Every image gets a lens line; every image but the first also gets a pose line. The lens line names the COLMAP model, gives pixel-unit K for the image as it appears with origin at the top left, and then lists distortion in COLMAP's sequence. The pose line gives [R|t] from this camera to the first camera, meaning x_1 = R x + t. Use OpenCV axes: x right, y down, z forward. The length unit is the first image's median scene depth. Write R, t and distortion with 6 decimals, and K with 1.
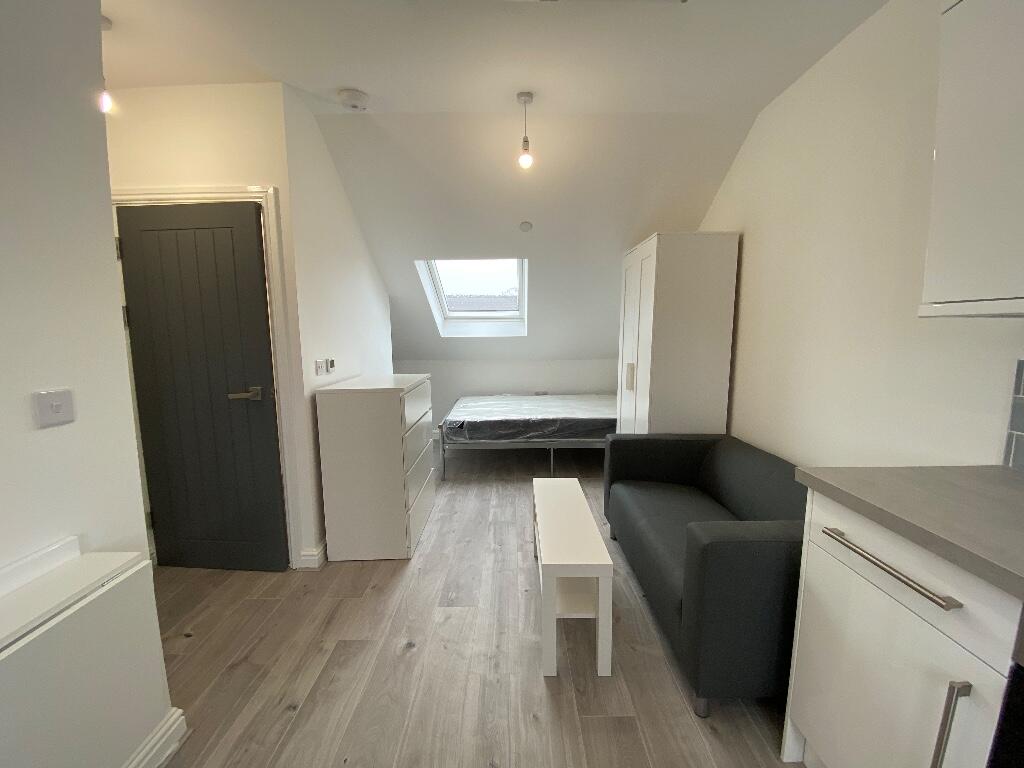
lens RADIAL K [[421.0, 0, 513.4], [0, 421.0, 380.8], [0, 0, 1]] dist [-0.000353, -0.012259]
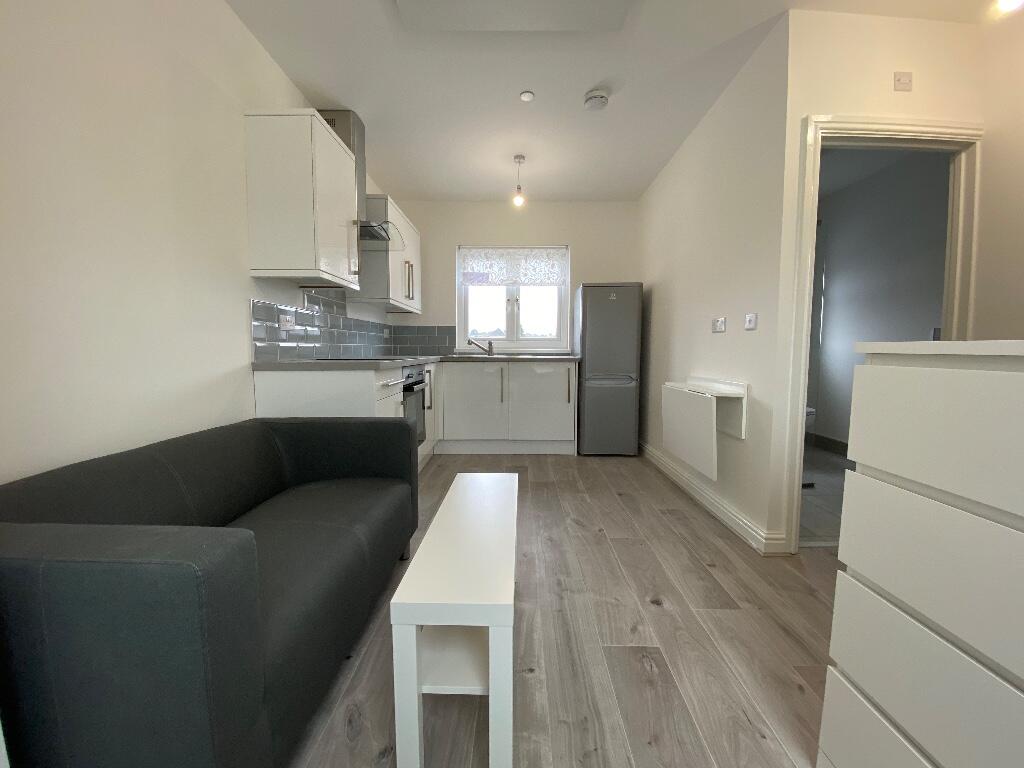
lens RADIAL K [[414.8, 0, 513.4], [0, 414.8, 380.5], [0, 0, 1]] dist [0.028313, -0.021923]
pose [[-0.999933, 0.005560, 0.010113, 0.076008], [0.007419, 0.980926, 0.194238, -0.044786], [-0.008840, 0.194300, -0.980902, 2.334290]]
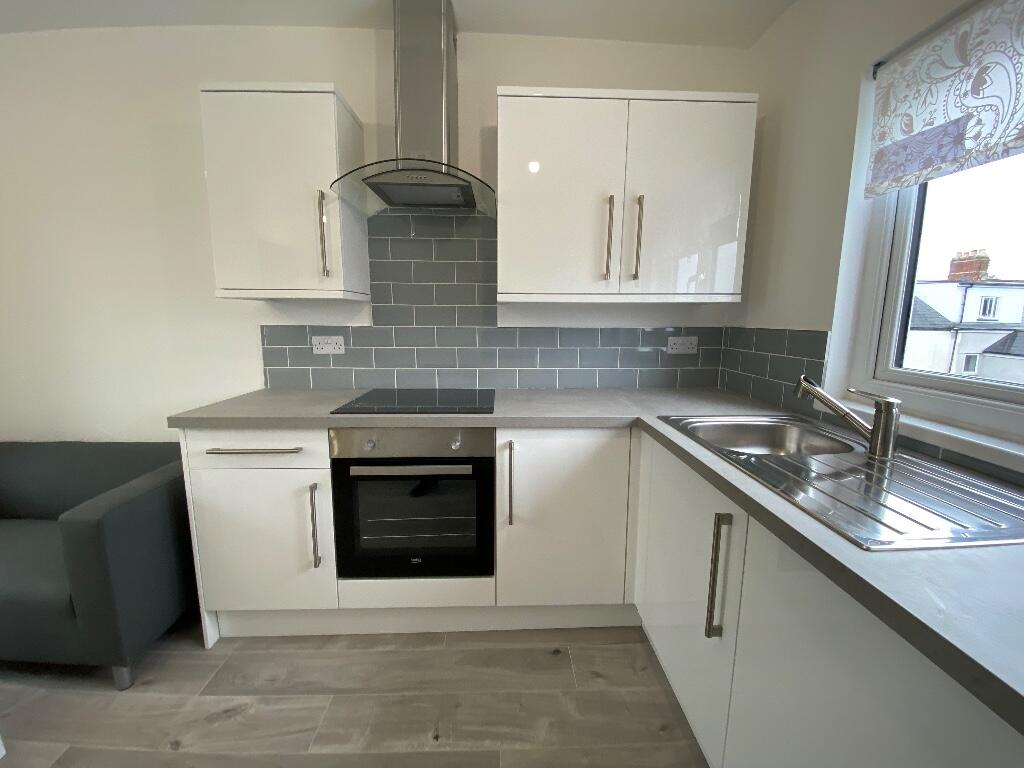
lens RADIAL K [[414.8, 0, 513.4], [0, 414.8, 380.5], [0, 0, 1]] dist [0.028313, -0.021923]
pose [[-0.030319, -0.147540, 0.988591, -0.475662], [0.113962, 0.982086, 0.150065, 0.028600], [-0.993022, 0.117211, -0.012962, -0.004301]]
